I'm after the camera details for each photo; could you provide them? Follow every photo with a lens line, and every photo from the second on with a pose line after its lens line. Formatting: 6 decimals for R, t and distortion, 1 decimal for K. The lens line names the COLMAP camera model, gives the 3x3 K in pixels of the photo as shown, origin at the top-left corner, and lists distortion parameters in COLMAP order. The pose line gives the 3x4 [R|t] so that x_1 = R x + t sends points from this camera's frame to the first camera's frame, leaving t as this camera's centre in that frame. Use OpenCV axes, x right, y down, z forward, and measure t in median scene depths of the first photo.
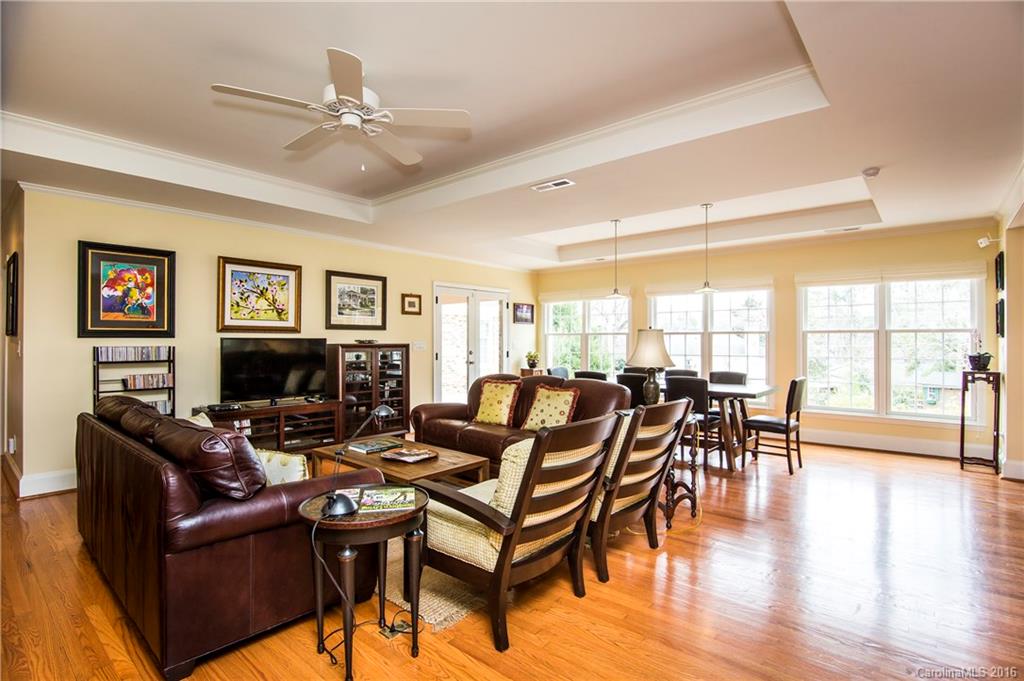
lens RADIAL K [[505.1, 0, 529.1], [0, 505.1, 330.5], [0, 0, 1]] dist [-0.020759, -0.000069]
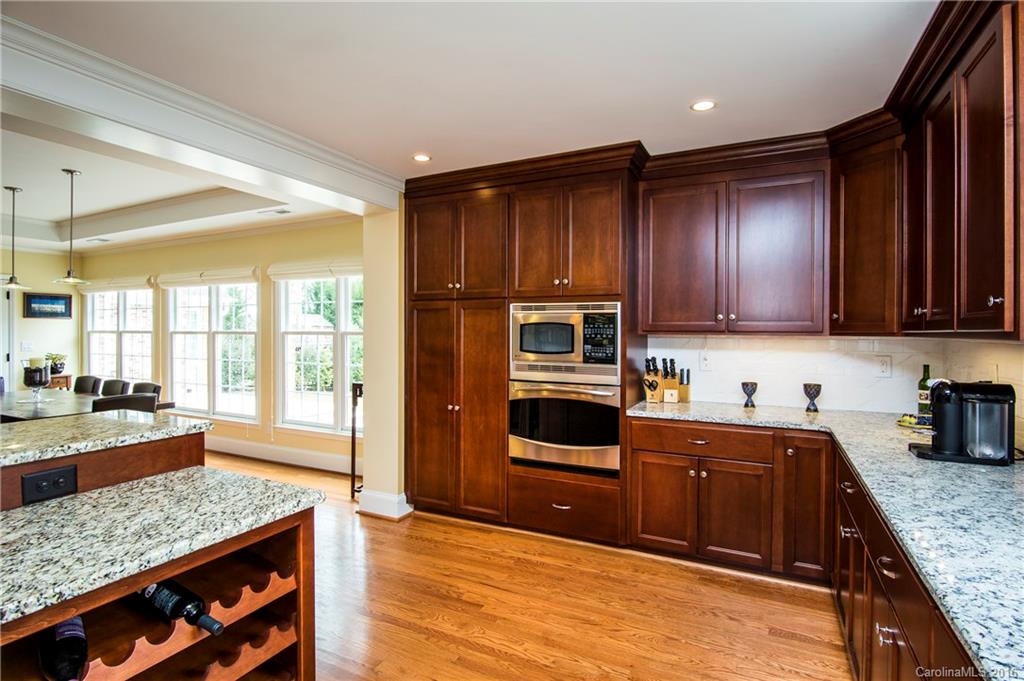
lens RADIAL K [[505.1, 0, 516.7], [0, 505.1, 335.6], [0, 0, 1]] dist [-0.020759, -0.000069]
pose [[0.969999, 0.004476, 0.243068, 0.739048], [-0.010033, 0.999716, 0.021630, -0.015440], [-0.242902, -0.023419, 0.969768, 0.080951]]
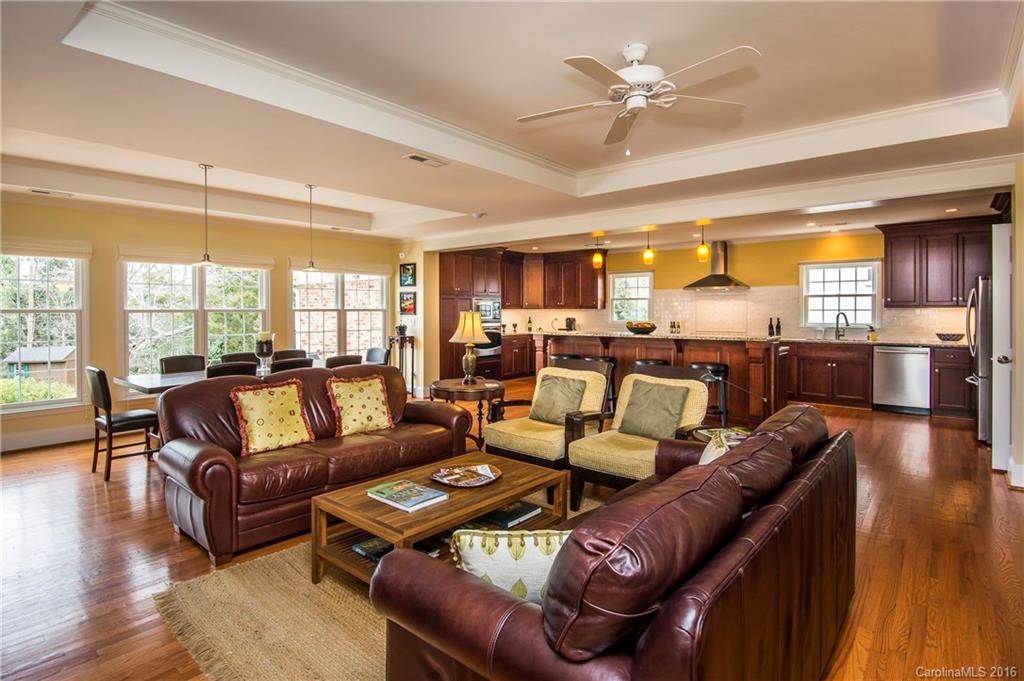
lens RADIAL K [[505.1, 0, 480.9], [0, 505.1, 315.0], [0, 0, 1]] dist [-0.020759, -0.000069]
pose [[0.043499, -0.003159, 0.999048, -0.586218], [-0.010468, 0.999939, 0.003617, 0.005884], [-0.998999, -0.010616, 0.043463, 0.548145]]
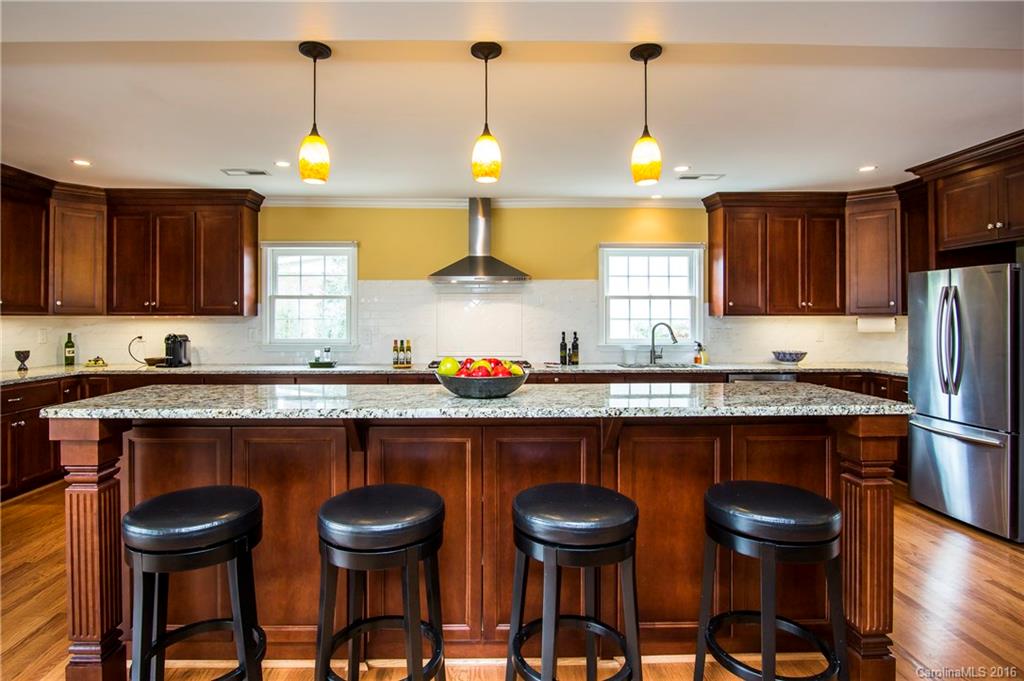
lens RADIAL K [[533.1, 0, 492.6], [0, 533.1, 319.8], [0, 0, 1]] dist [-0.018345, -0.000810]
pose [[-0.648943, 0.001410, 0.760836, 0.196123], [-0.005827, 0.999960, -0.006824, -0.002715], [-0.760815, -0.008862, -0.648908, 0.480548]]
